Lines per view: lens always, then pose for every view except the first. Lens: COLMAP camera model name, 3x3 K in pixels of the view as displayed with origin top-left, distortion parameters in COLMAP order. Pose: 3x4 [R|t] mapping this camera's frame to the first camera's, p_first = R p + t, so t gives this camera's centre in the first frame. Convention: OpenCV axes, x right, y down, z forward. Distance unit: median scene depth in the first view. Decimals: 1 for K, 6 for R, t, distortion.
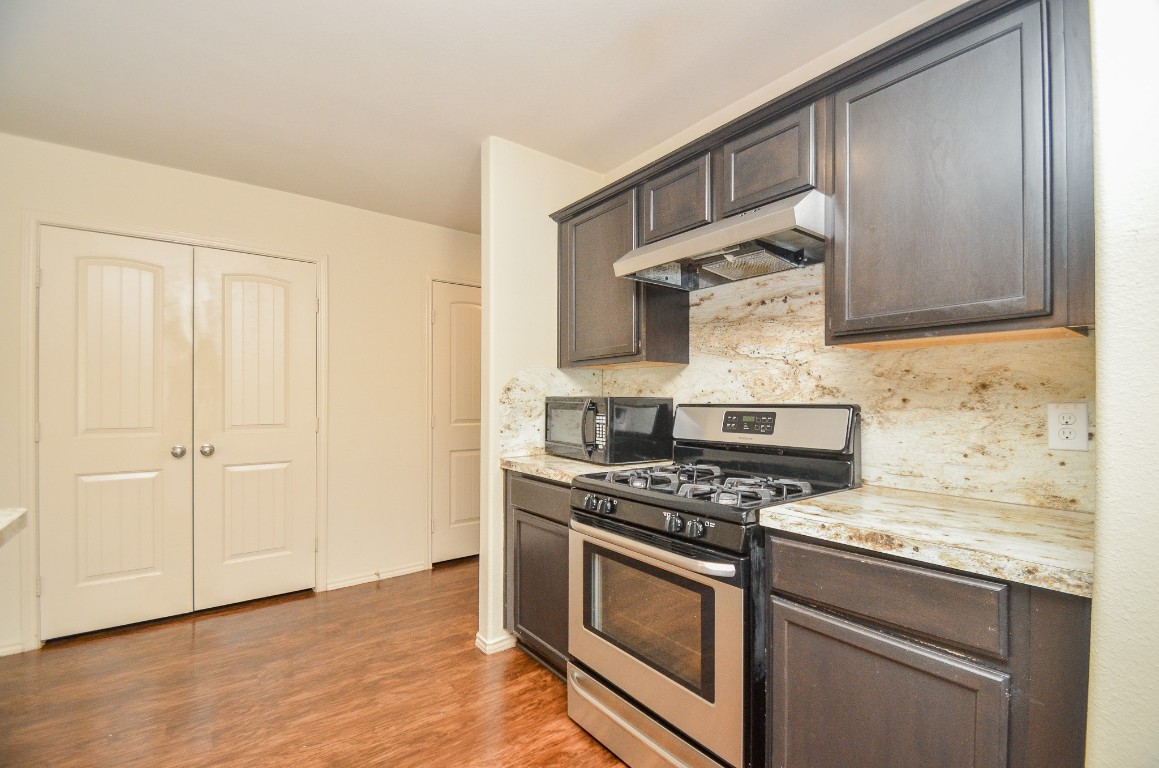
lens RADIAL K [[508.5, 0, 575.8], [0, 508.5, 400.4], [0, 0, 1]] dist [0.014671, -0.018579]
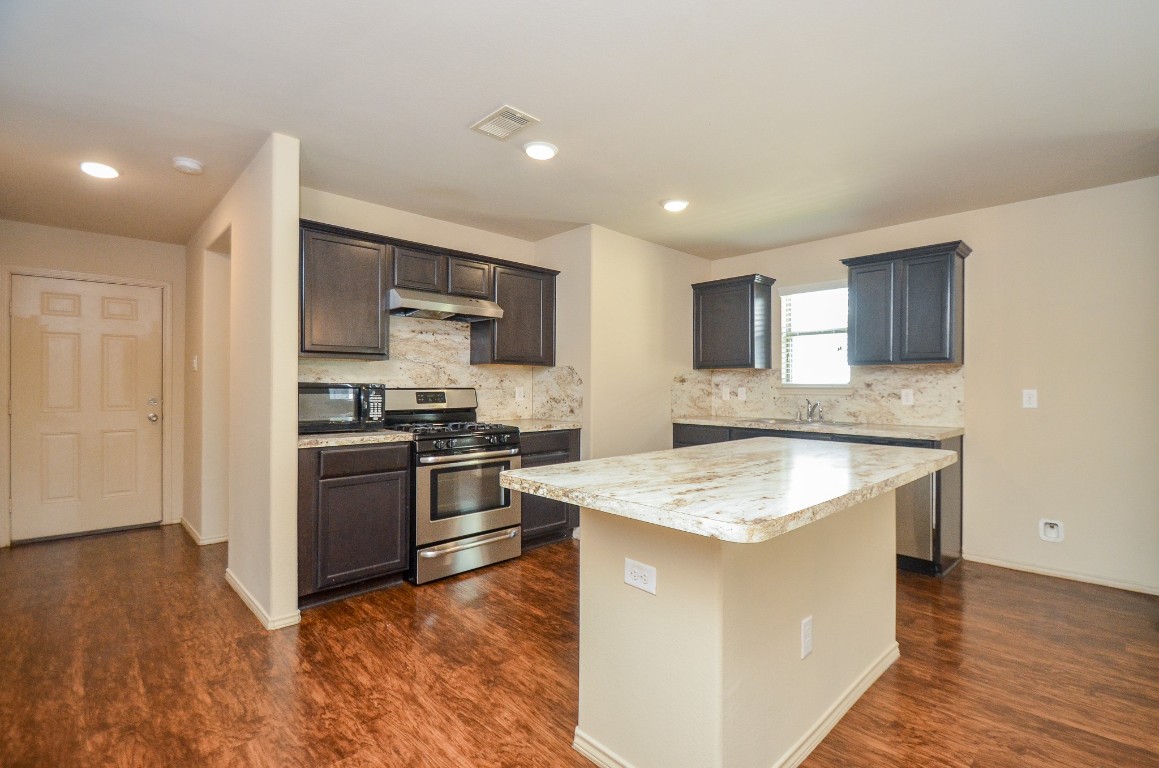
lens RADIAL K [[536.5, 0, 596.6], [0, 536.5, 383.7], [0, 0, 1]] dist [0.016308, 0.000048]
pose [[-0.128366, 0.005388, 0.991712, -1.639735], [-0.003635, 0.999976, -0.005904, 0.001406], [-0.991720, -0.004362, -0.128344, 0.625561]]
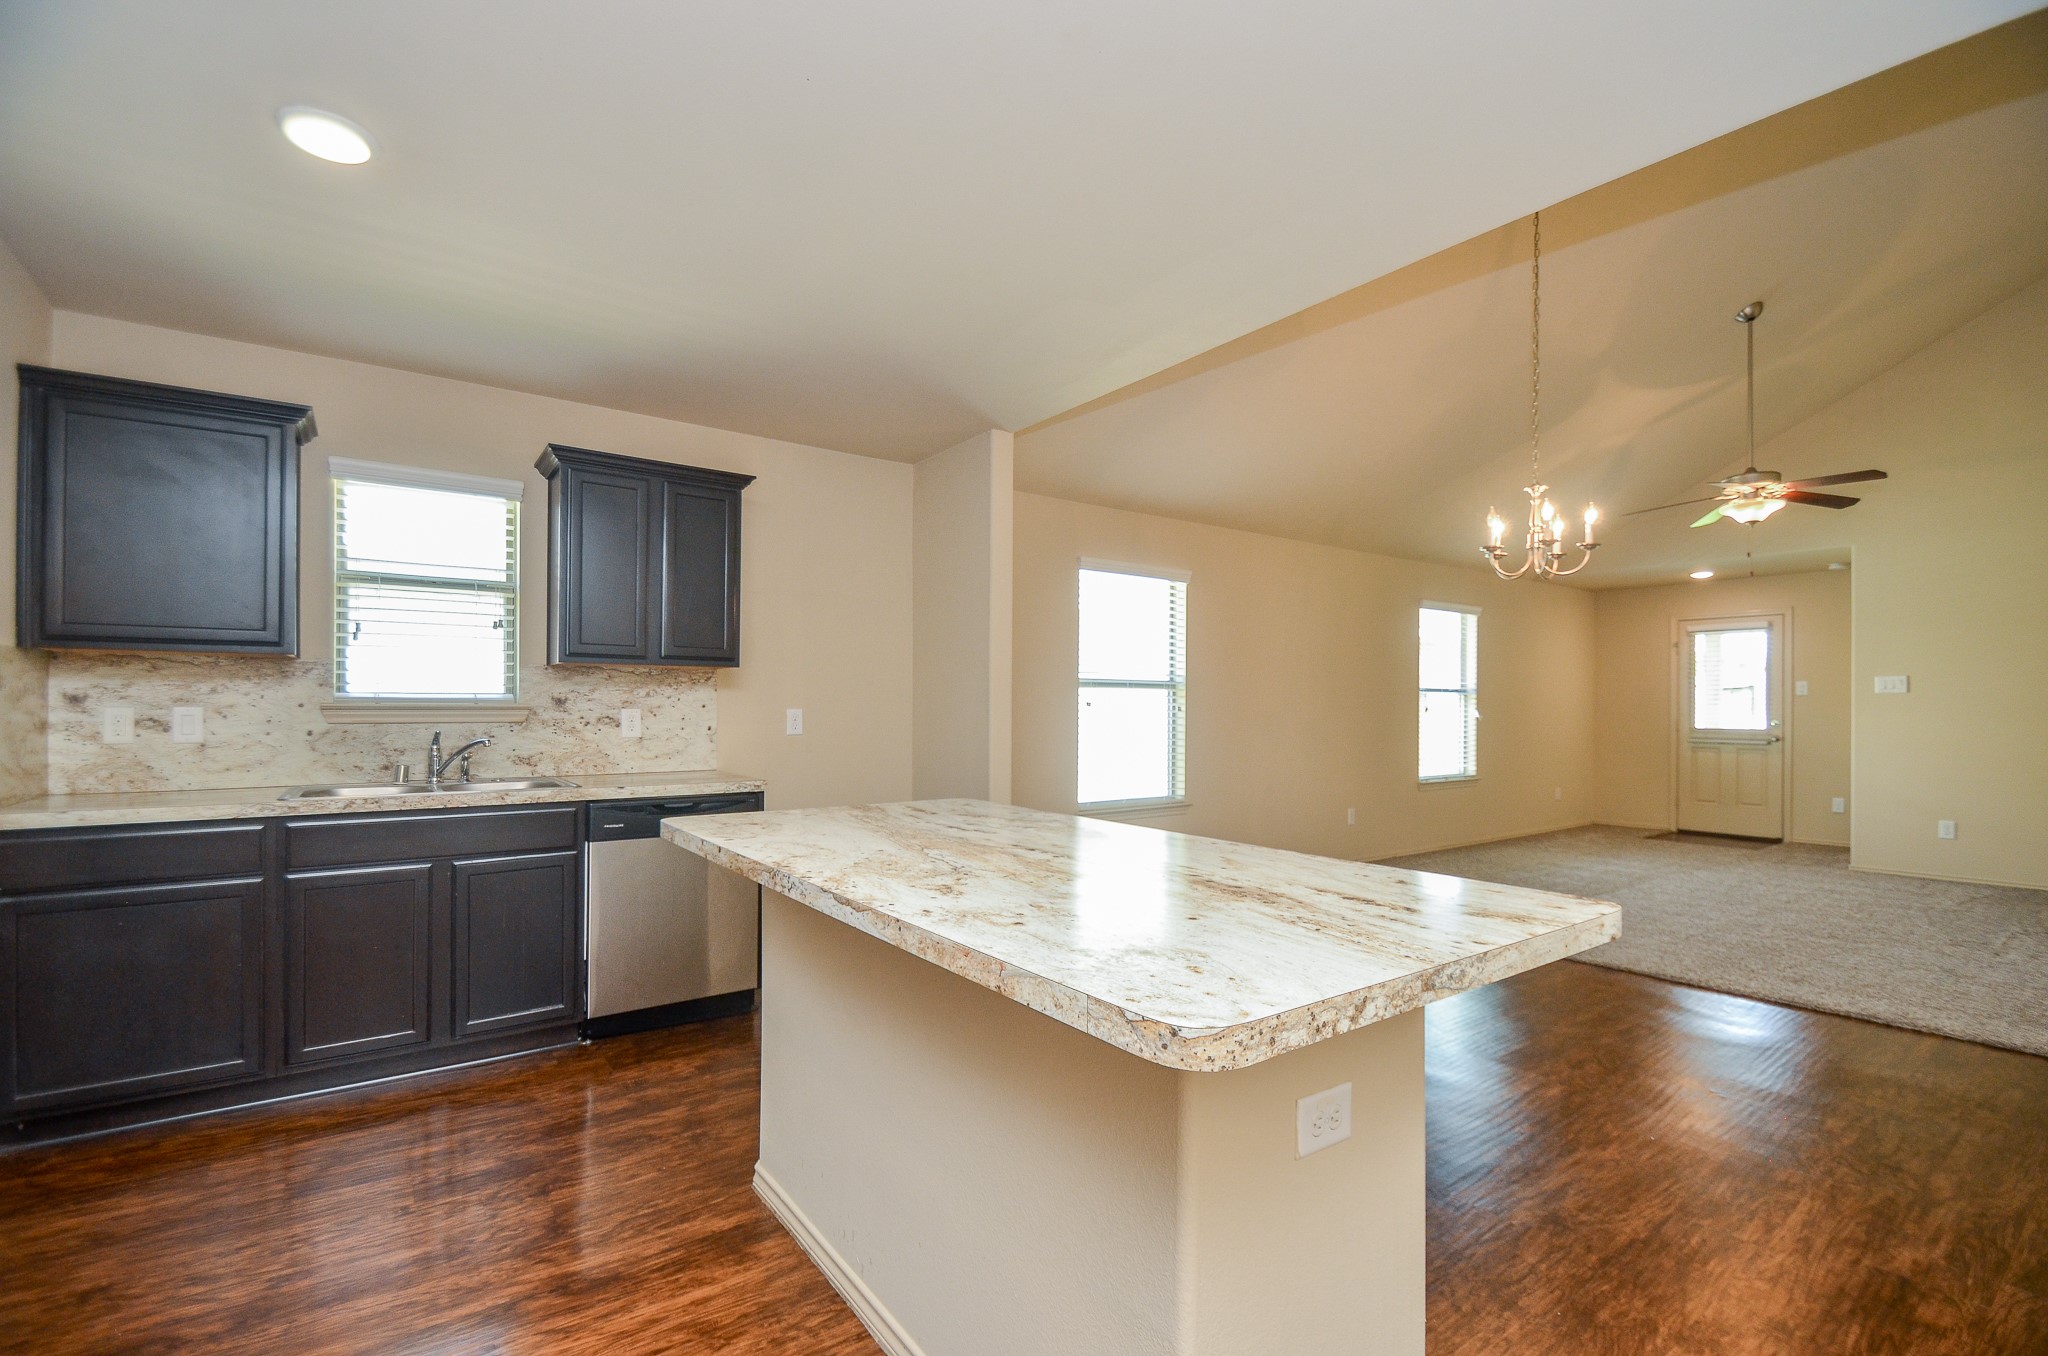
lens RADIAL K [[898.5, 0, 1017.5], [0, 898.5, 707.1], [0, 0, 1]] dist [0.014671, -0.018579]
pose [[-0.999856, -0.002601, 0.016757, -0.636297], [-0.002617, 0.999996, -0.000927, 0.001267], [-0.016755, -0.000971, -0.999859, 1.084595]]
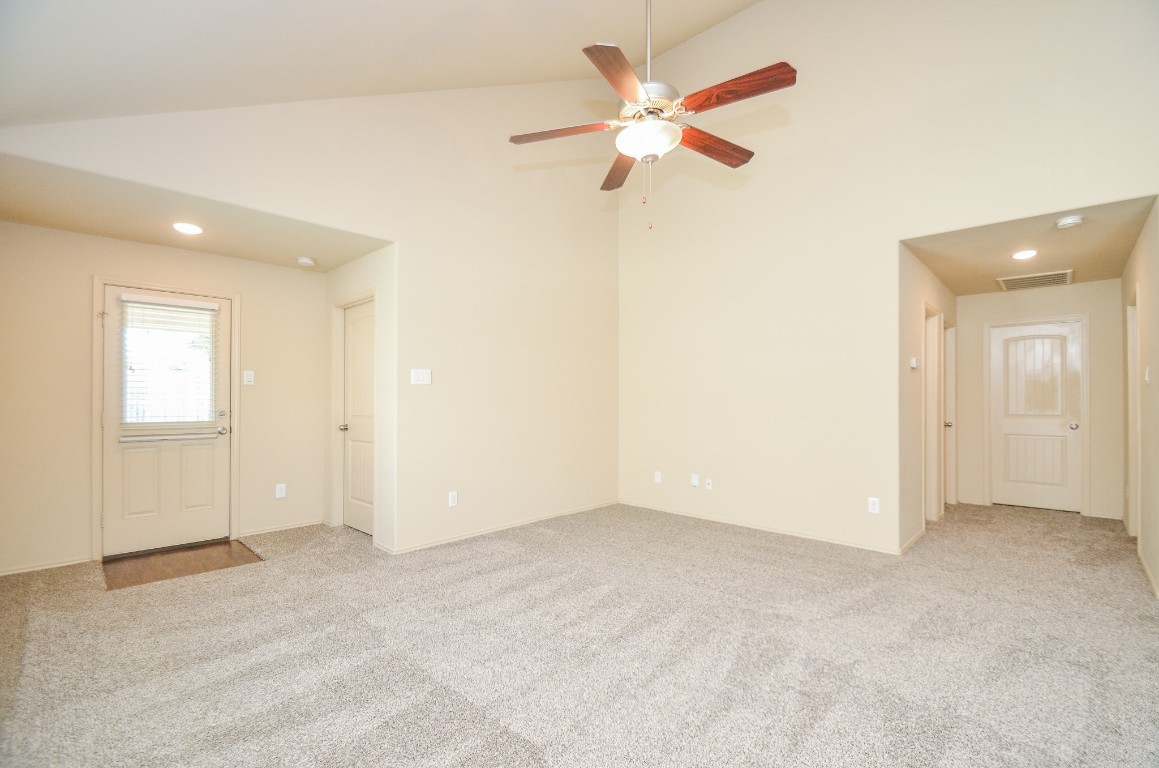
lens RADIAL K [[508.5, 0, 575.8], [0, 508.5, 400.4], [0, 0, 1]] dist [0.014671, -0.018579]
pose [[0.159753, 0.002084, -0.987155, -1.622313], [-0.001510, 0.999997, 0.001867, -0.001591], [0.987156, 0.001193, 0.159756, -1.888370]]
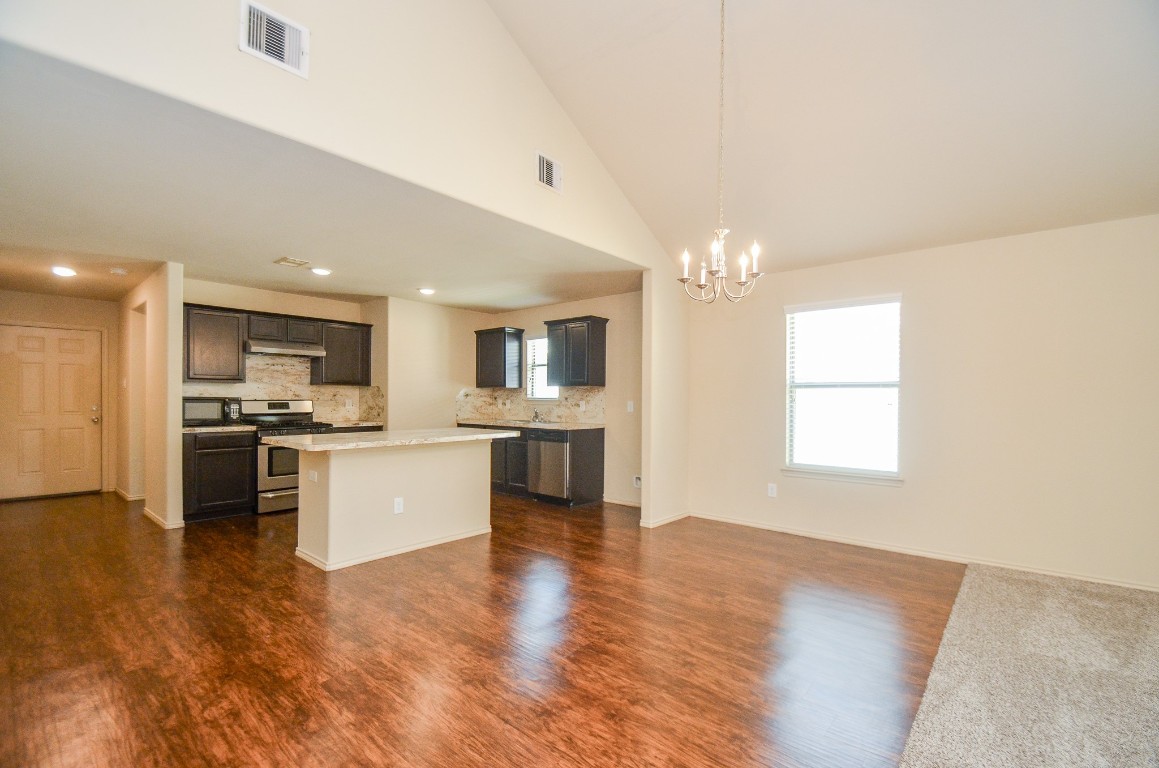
lens RADIAL K [[515.1, 0, 574.4], [0, 515.1, 401.2], [0, 0, 1]] dist [0.000105, -0.000197]
pose [[-0.202423, -0.003650, 0.979291, -2.876933], [-0.005275, 0.999983, 0.002637, -0.001963], [-0.979284, -0.004632, -0.202439, -0.089834]]
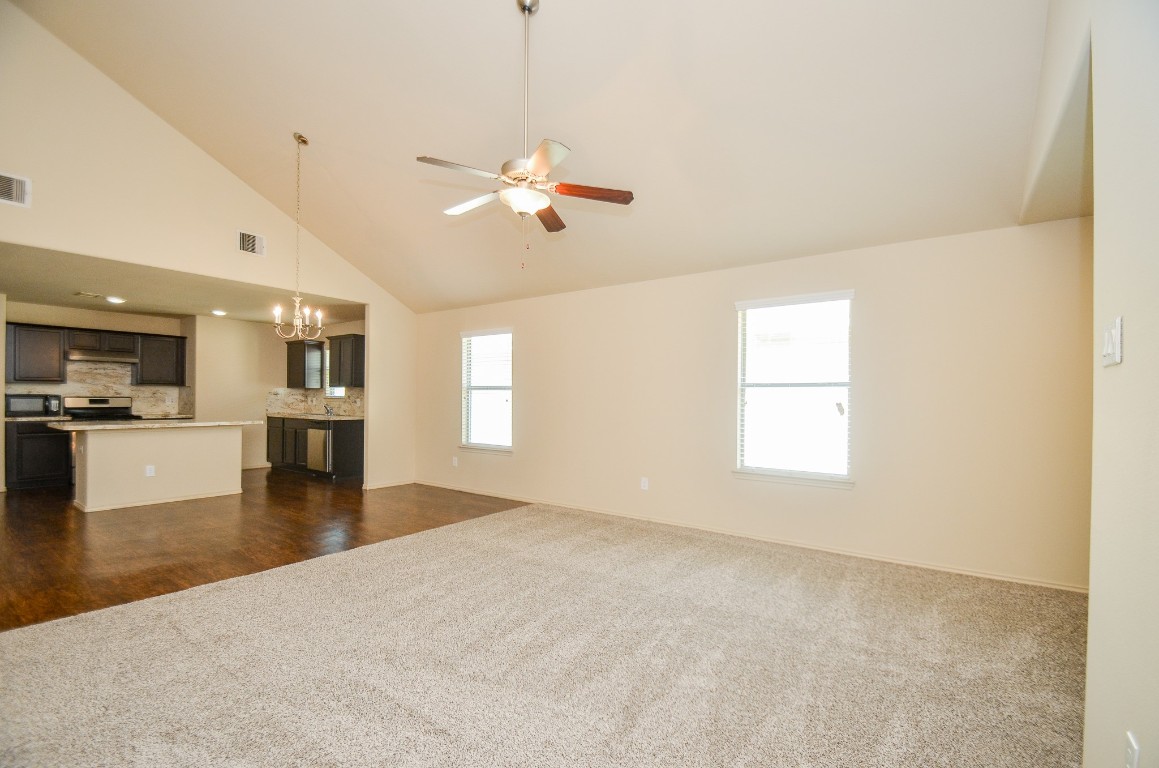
lens RADIAL K [[508.5, 0, 575.8], [0, 508.5, 400.4], [0, 0, 1]] dist [0.014671, -0.018579]
pose [[-0.288224, -0.004093, 0.957554, -4.149285], [-0.009282, 0.999956, 0.001481, -0.003312], [-0.957518, -0.008461, -0.288249, -1.263427]]
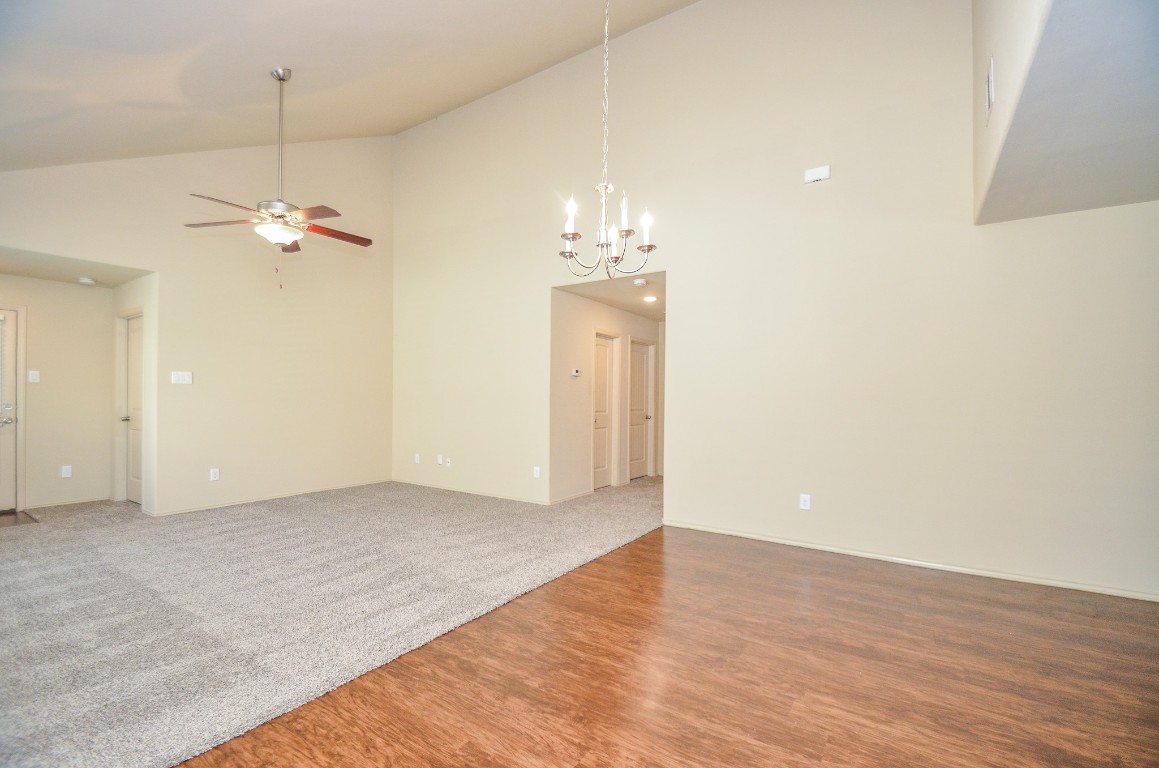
lens RADIAL K [[508.5, 0, 575.8], [0, 508.5, 400.4], [0, 0, 1]] dist [0.014671, -0.018579]
pose [[0.325362, 0.005273, -0.945575, -0.647910], [-0.007437, 0.999968, 0.003017, 0.001775], [0.945560, 0.006050, 0.325391, -1.133931]]
